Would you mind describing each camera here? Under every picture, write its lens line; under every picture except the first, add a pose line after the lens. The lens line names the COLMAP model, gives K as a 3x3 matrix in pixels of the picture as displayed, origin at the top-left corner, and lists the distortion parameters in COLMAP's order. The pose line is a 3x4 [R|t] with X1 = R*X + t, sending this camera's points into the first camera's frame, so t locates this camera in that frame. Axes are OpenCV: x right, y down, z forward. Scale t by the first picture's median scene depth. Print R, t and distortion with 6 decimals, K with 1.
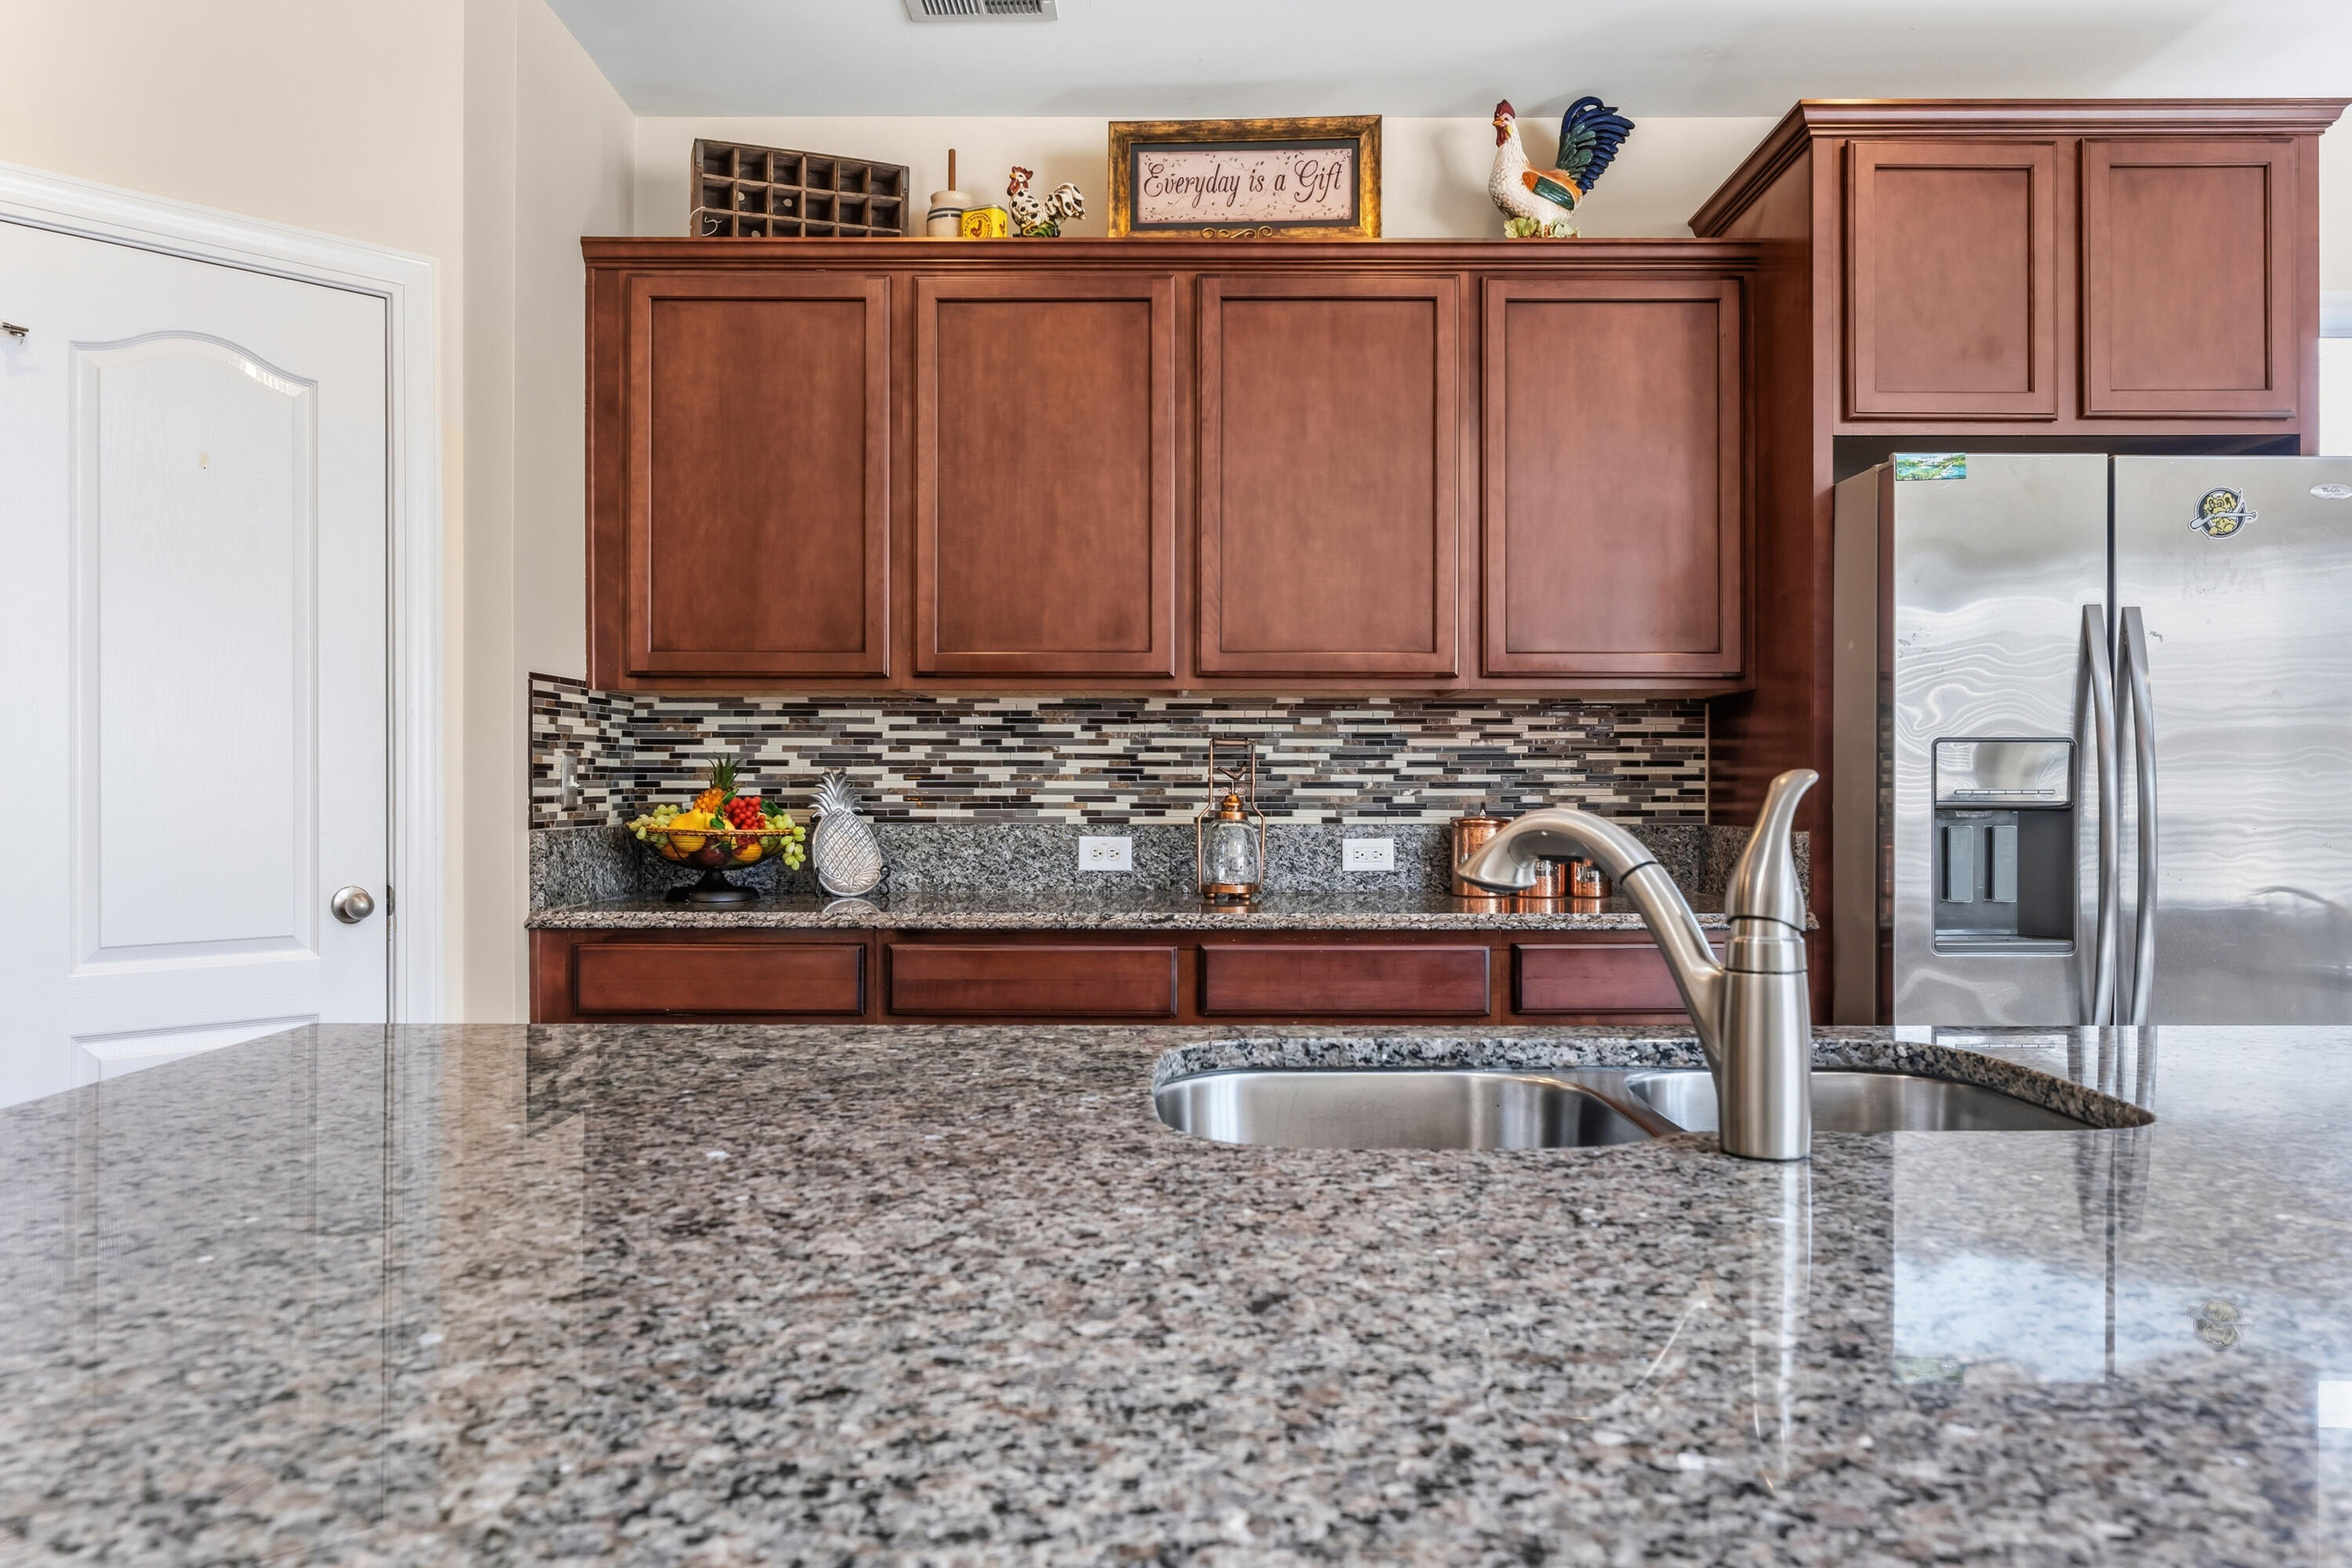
lens RADIAL K [[1581.9, 0, 1172.8], [0, 1581.9, 789.4], [0, 0, 1]] dist [-0.002496, -0.000834]
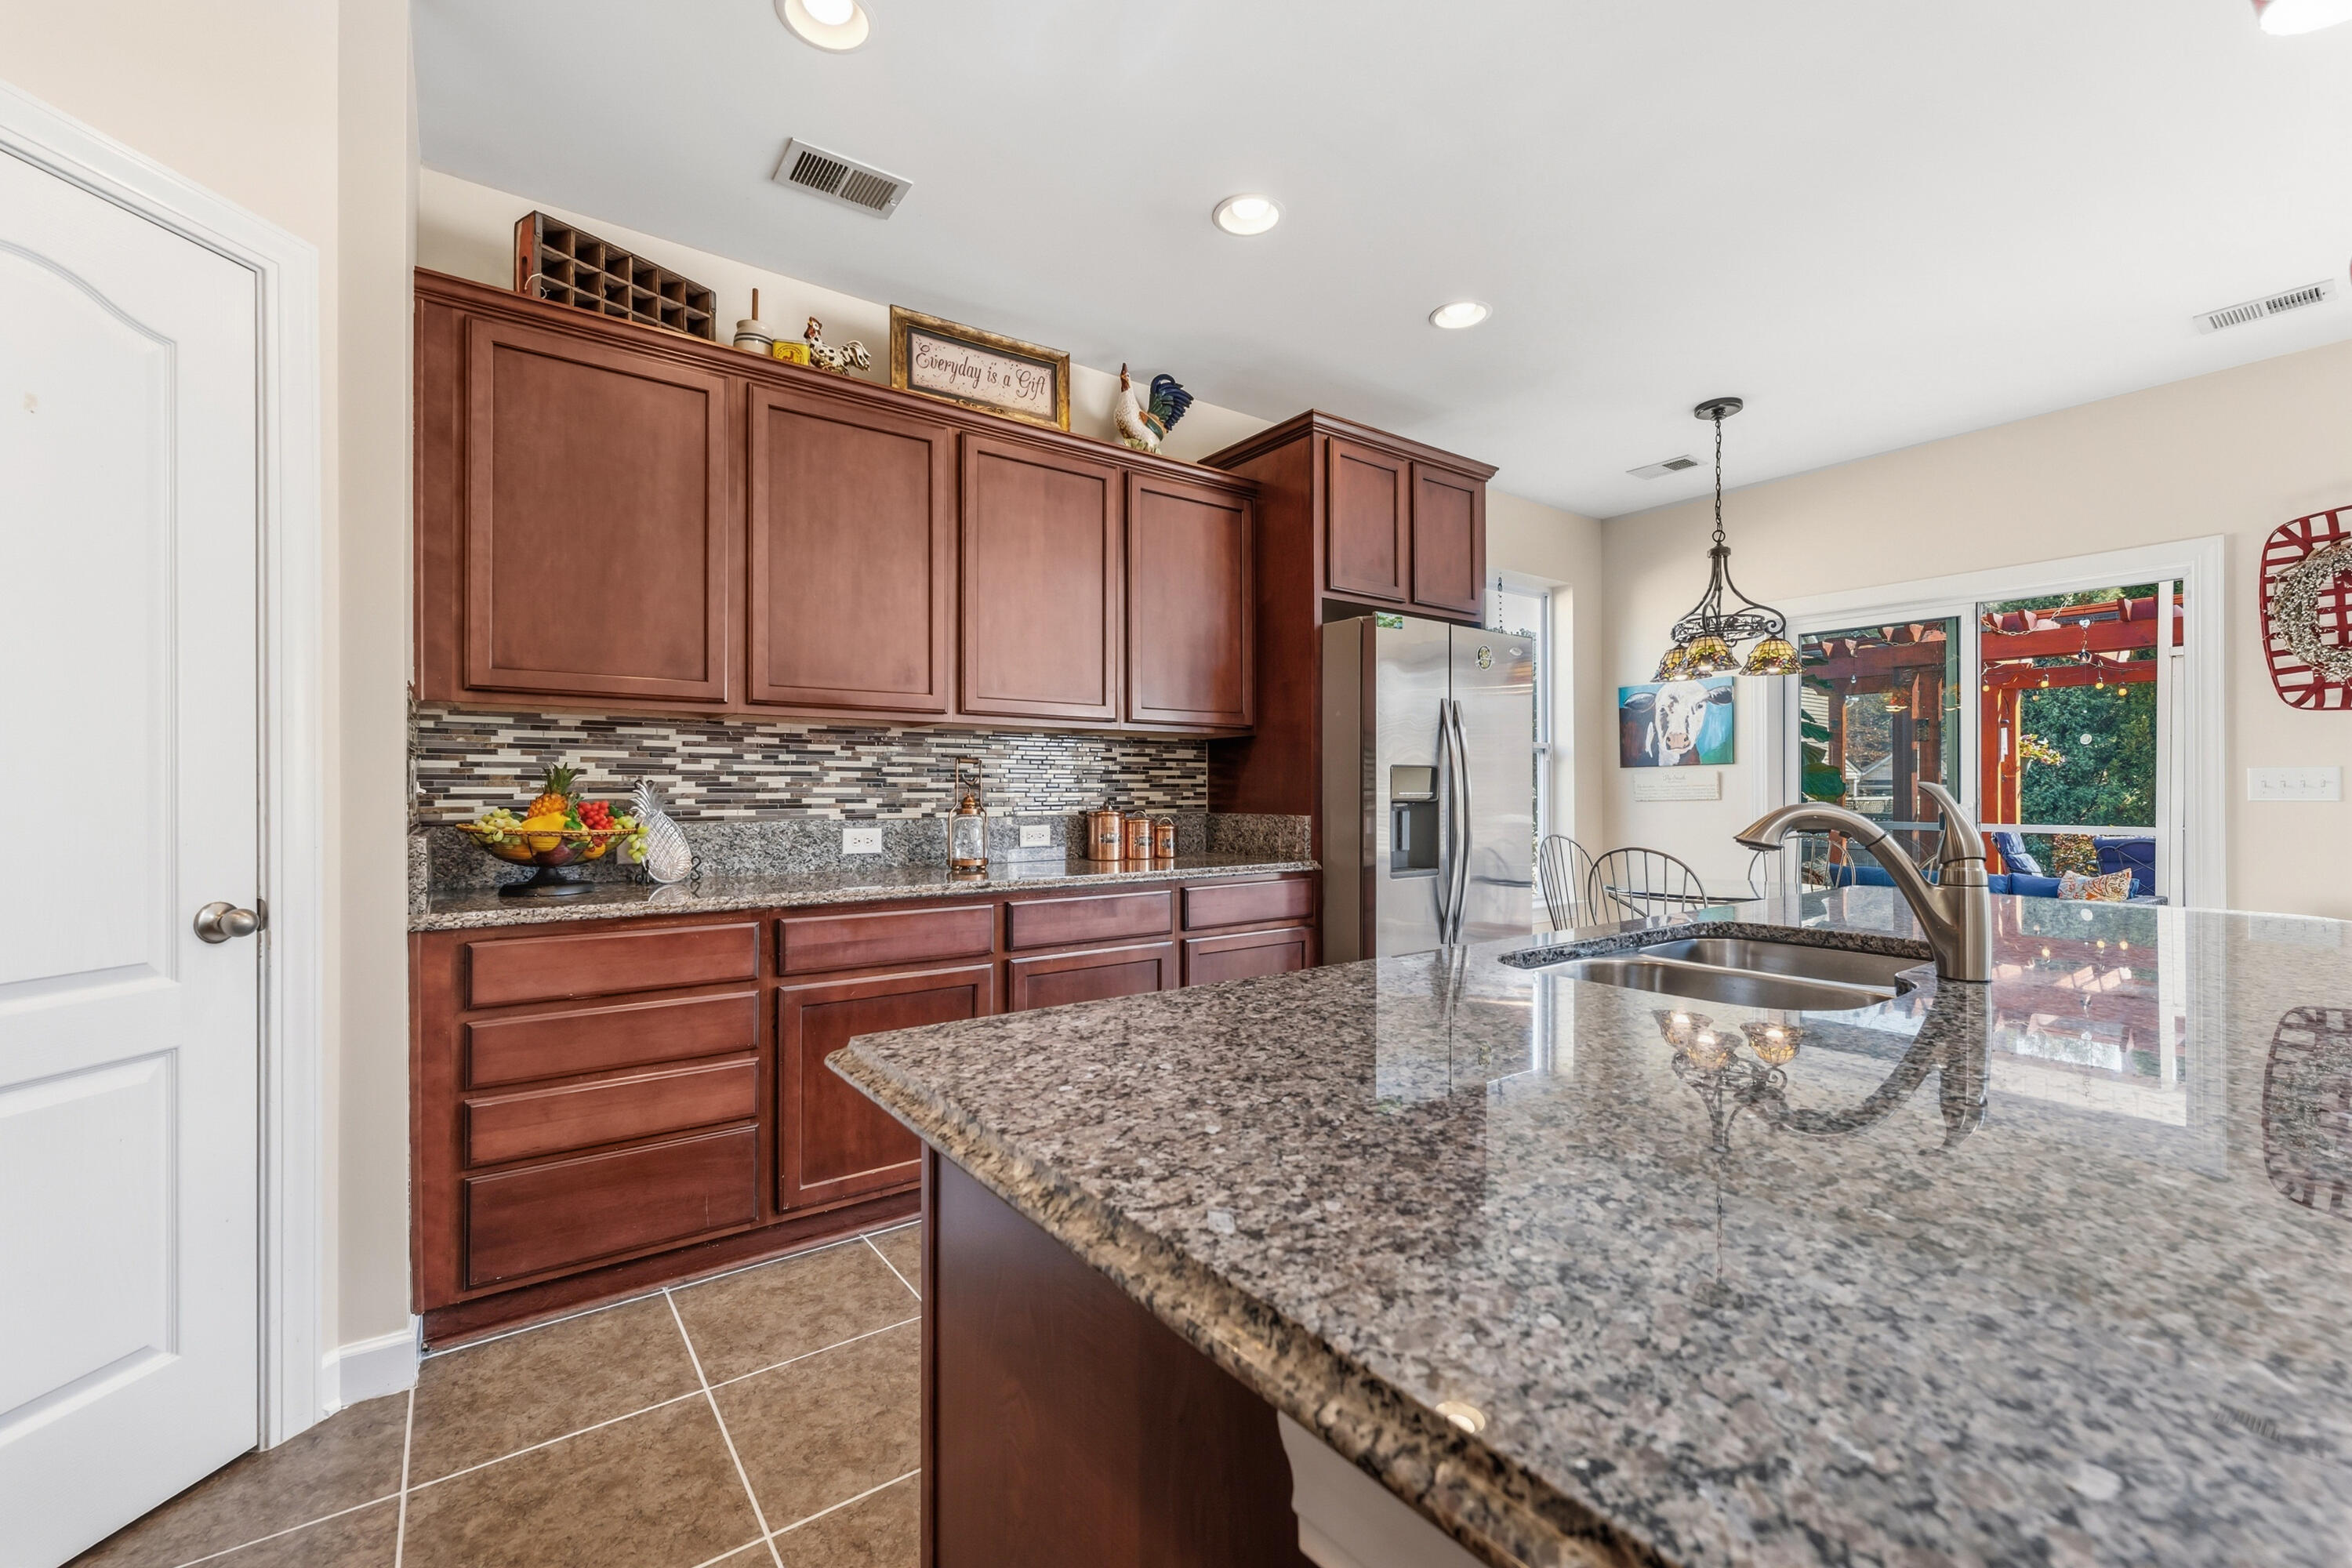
lens RADIAL K [[967.6, 0, 1172.7], [0, 967.6, 787.3], [0, 0, 1]] dist [0.000111, -0.000265]
pose [[0.806028, 0.000241, 0.591878, -0.319899], [0.002667, 0.999988, -0.004039, -0.001314], [-0.591872, 0.004834, 0.806018, 0.174249]]
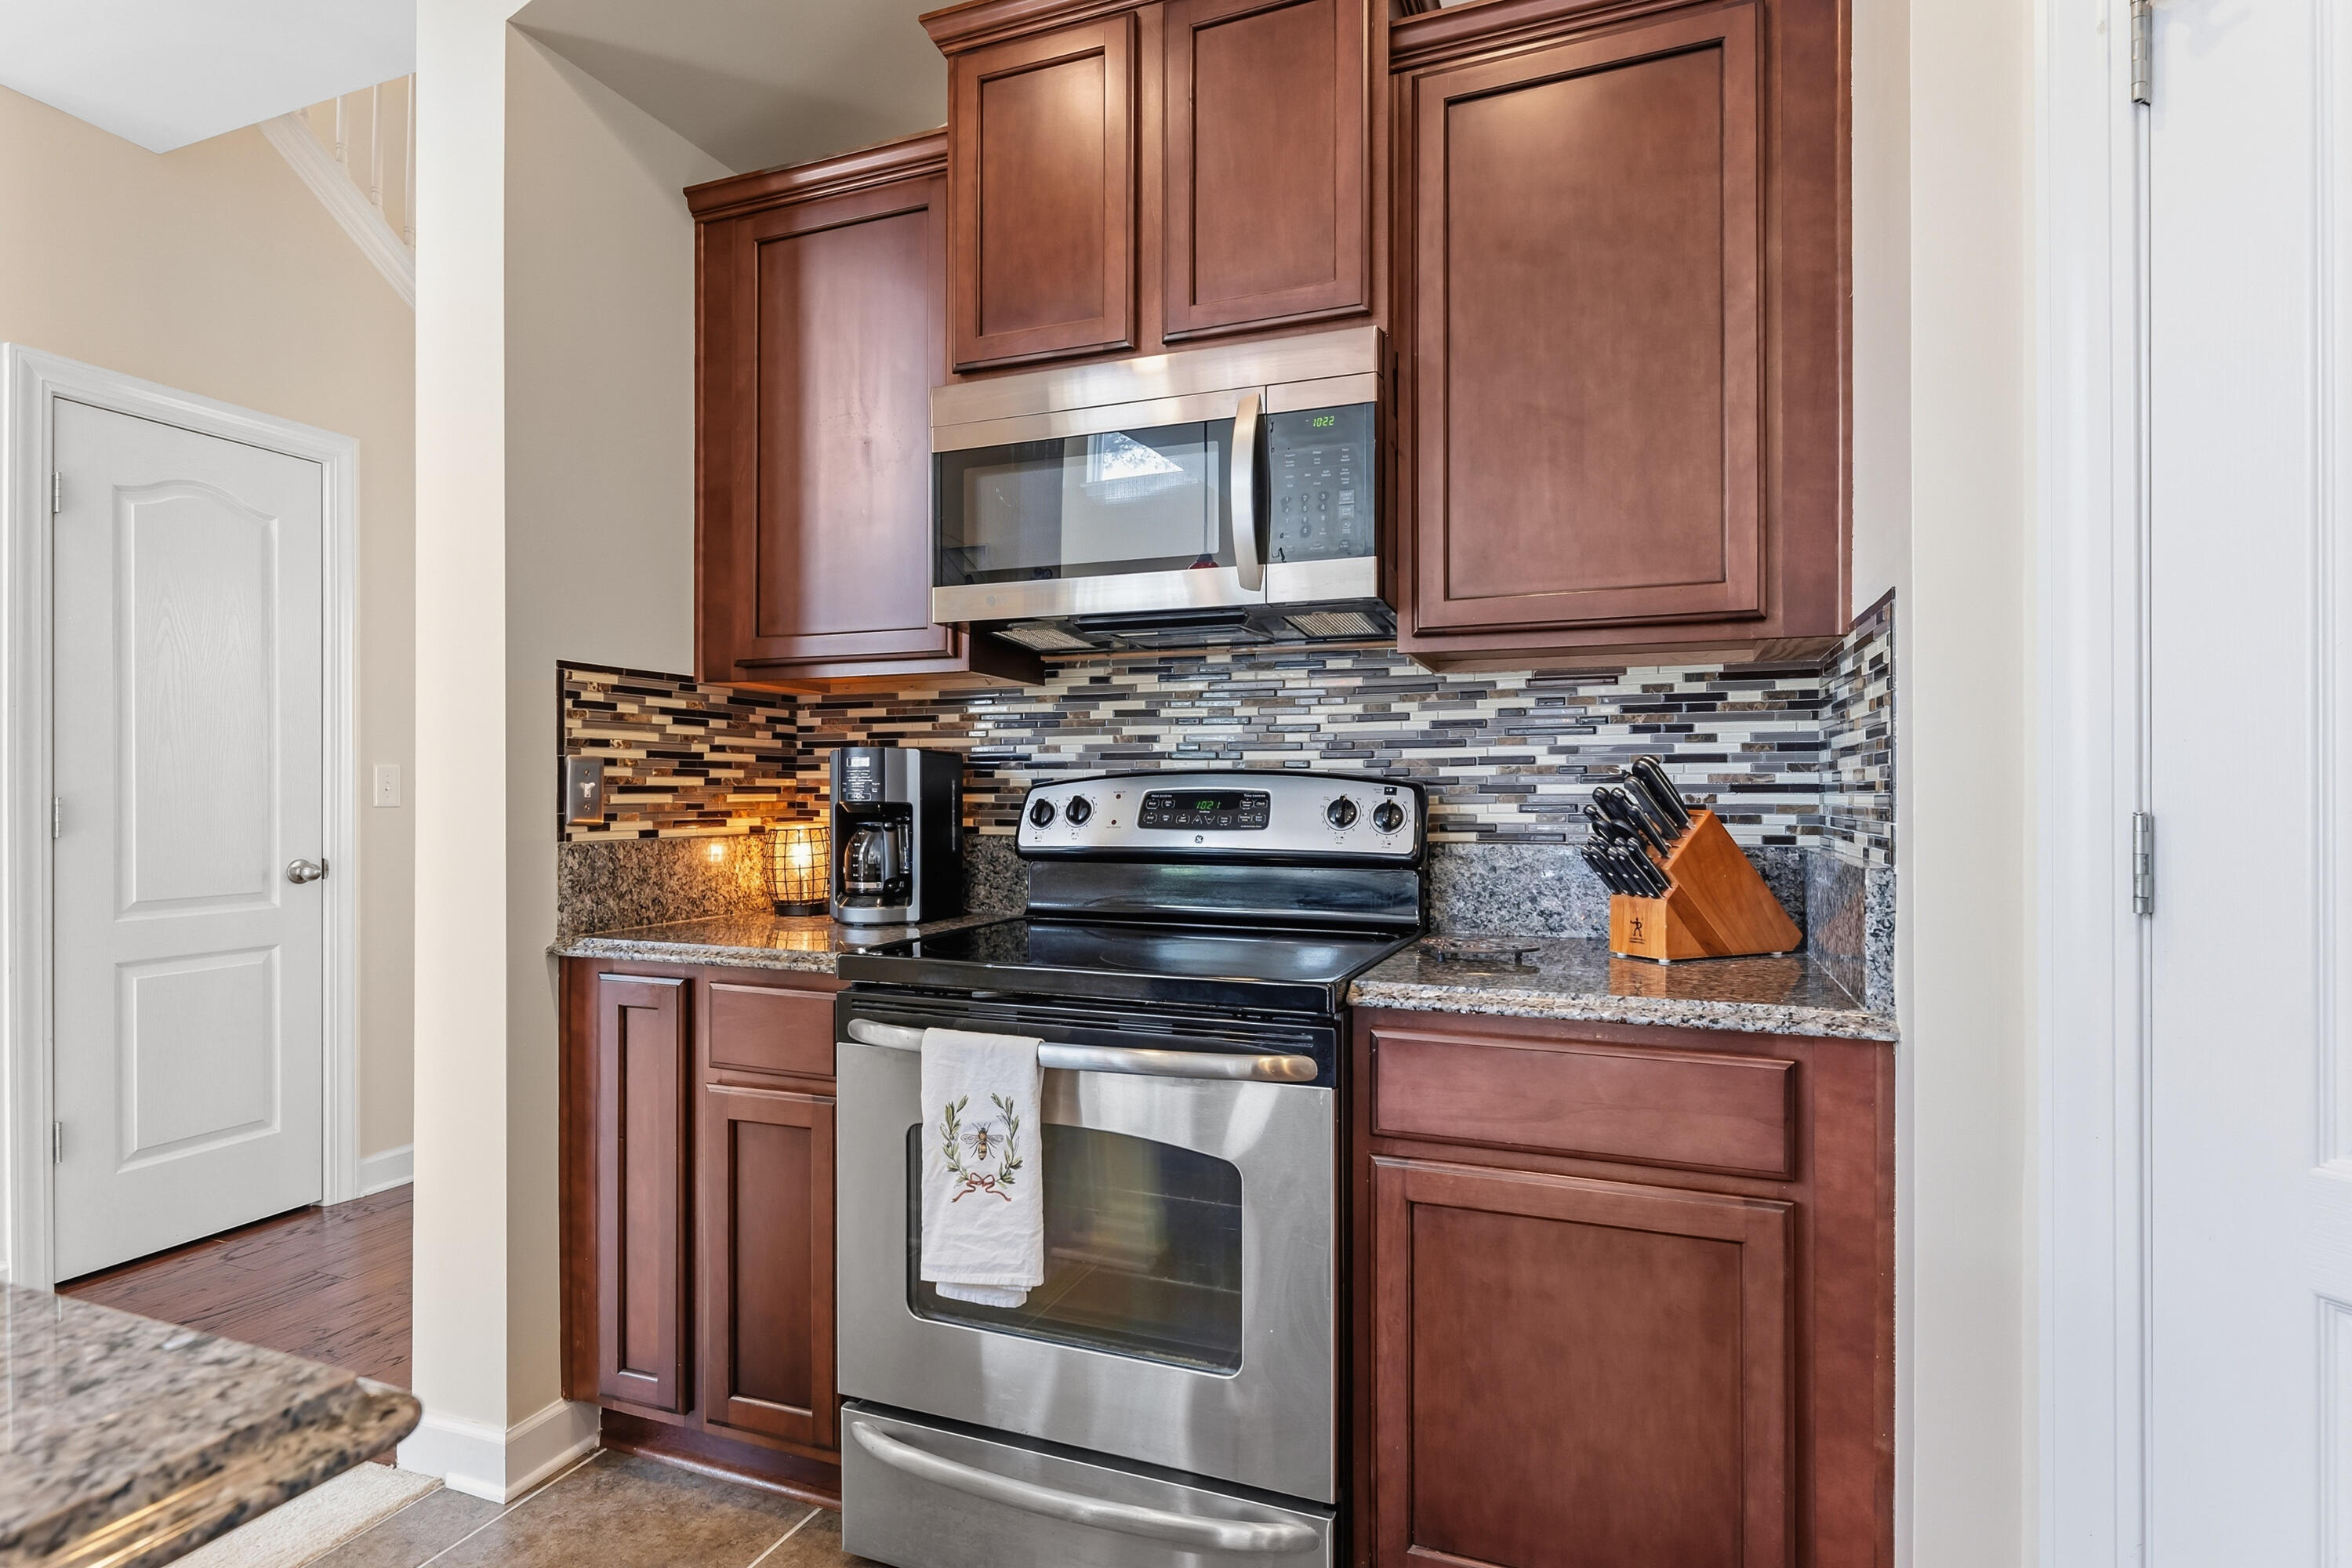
lens RADIAL K [[1206.2, 0, 1173.9], [0, 1206.2, 792.5], [0, 0, 1]] dist [0.001227, 0.000015]
pose [[-0.368080, -0.002826, -0.929790, -0.144387], [-0.000366, 0.999996, -0.002895, -0.001536], [0.929794, -0.000726, -0.368080, 0.567005]]
